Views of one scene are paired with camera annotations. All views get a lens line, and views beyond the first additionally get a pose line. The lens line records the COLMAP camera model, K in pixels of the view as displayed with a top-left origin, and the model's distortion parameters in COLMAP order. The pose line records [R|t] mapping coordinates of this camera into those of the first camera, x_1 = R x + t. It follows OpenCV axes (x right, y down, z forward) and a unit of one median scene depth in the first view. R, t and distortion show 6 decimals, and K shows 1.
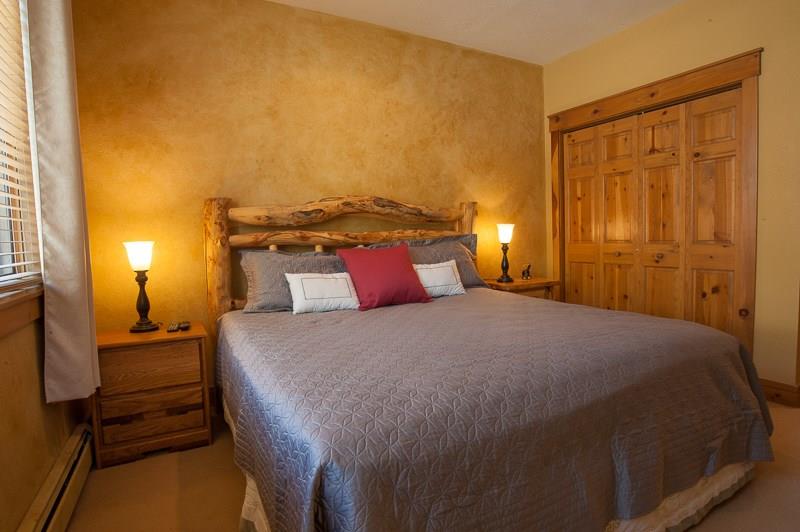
lens RADIAL K [[434.1, 0, 399.6], [0, 434.1, 269.8], [0, 0, 1]] dist [-0.061417, 0.016681]
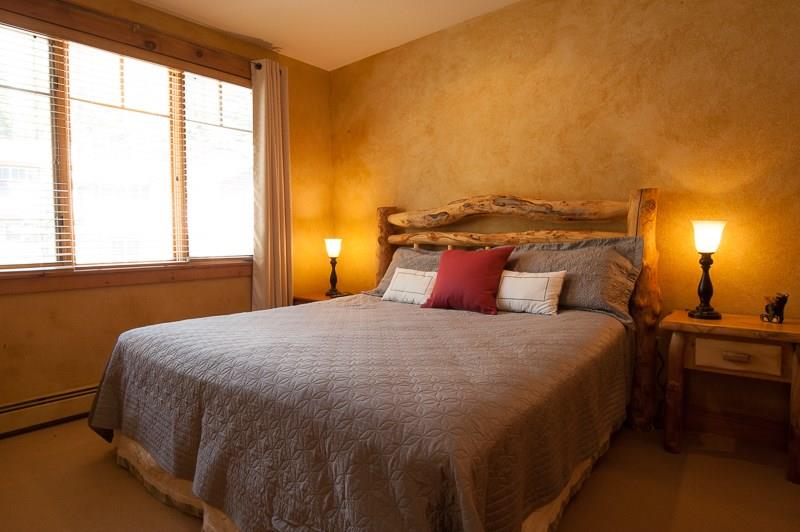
lens RADIAL K [[434.1, 0, 385.1], [0, 434.1, 265.4], [0, 0, 1]] dist [-0.061417, 0.016681]
pose [[0.365938, 0.087603, -0.926507, 0.741864], [-0.054455, 0.995870, 0.072654, -0.074070], [0.929045, 0.023866, 0.369197, 0.438414]]
